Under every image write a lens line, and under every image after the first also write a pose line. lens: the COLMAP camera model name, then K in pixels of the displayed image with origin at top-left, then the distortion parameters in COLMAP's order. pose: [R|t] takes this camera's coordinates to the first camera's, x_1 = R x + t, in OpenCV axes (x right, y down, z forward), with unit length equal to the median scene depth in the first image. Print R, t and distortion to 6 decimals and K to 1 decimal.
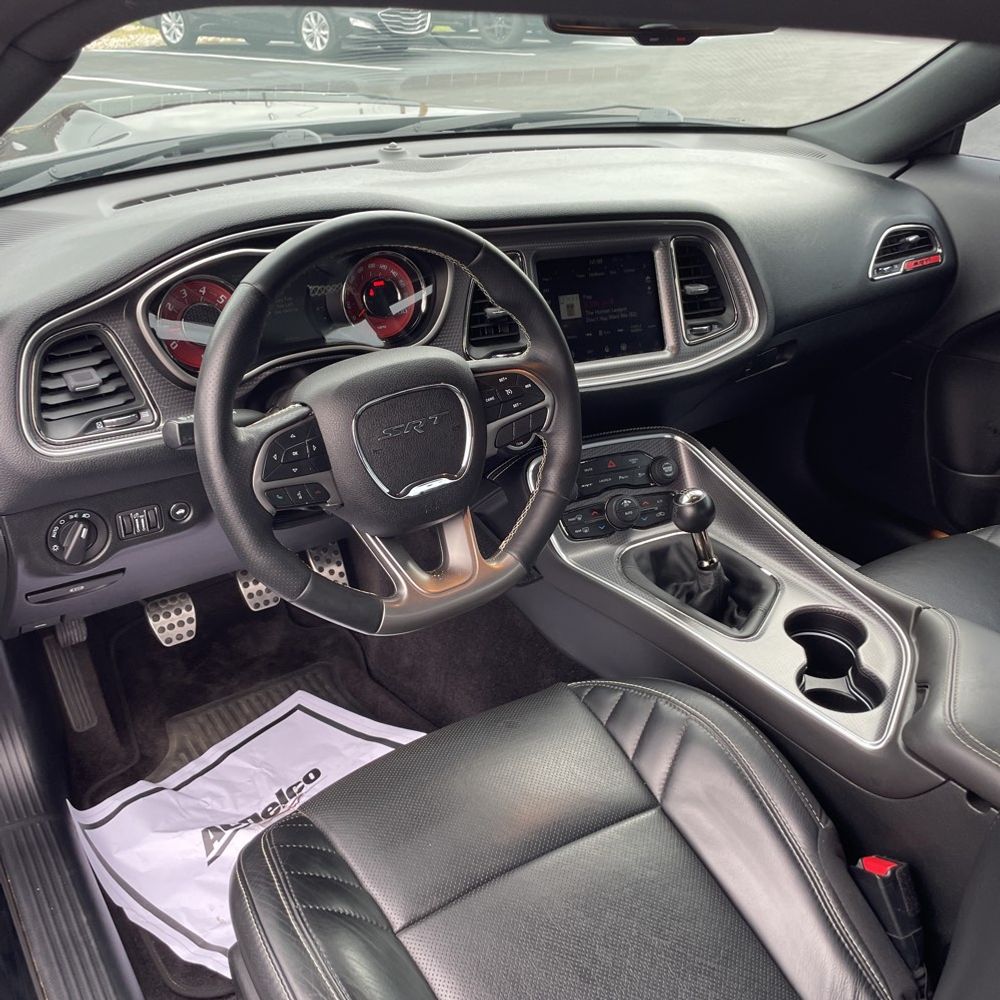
lens RADIAL K [[1011.7, 0, 494.4], [0, 1011.7, 478.8], [0, 0, 1]] dist [0.095250, -0.120455]
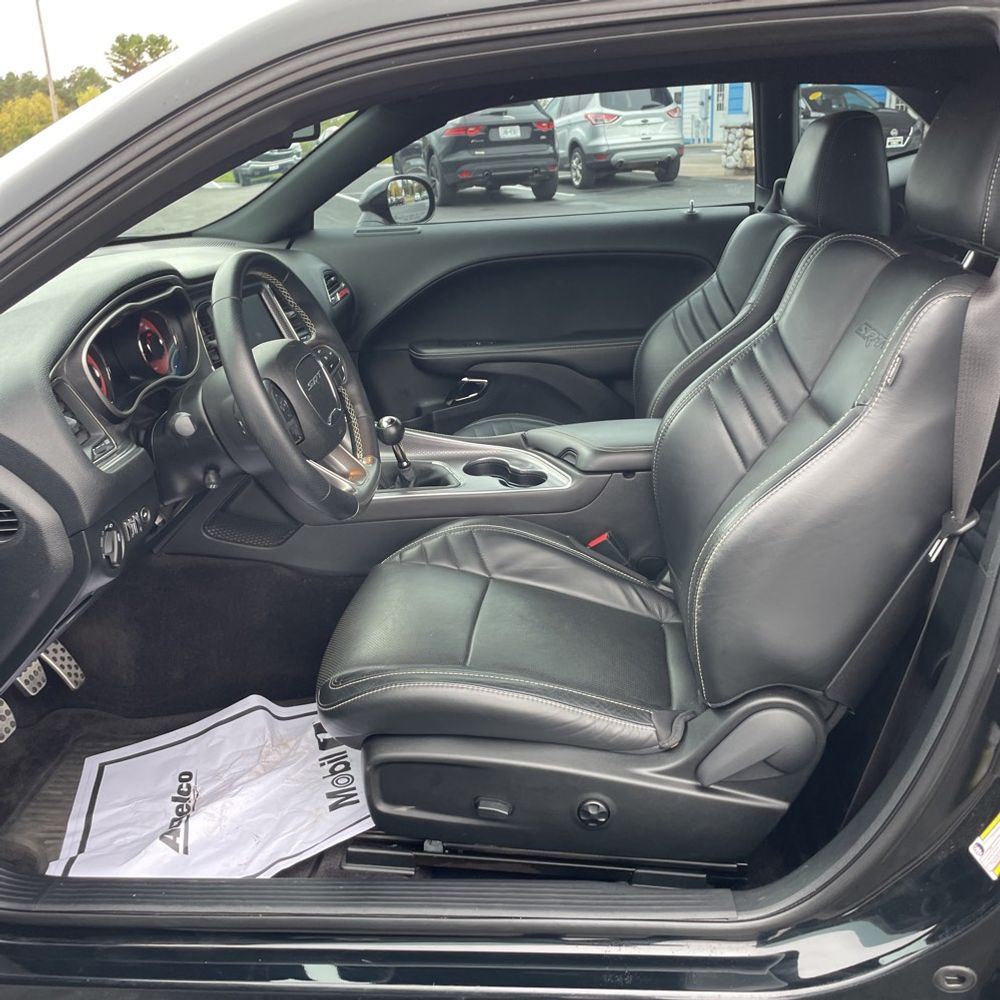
lens RADIAL K [[1011.7, 0, 494.4], [0, 1011.7, 478.8], [0, 0, 1]] dist [0.095250, -0.120455]
pose [[0.602544, -0.290027, 0.743522, -0.746271], [0.409934, 0.911813, 0.023466, 0.108539], [-0.684759, 0.290655, 0.668299, -0.087829]]
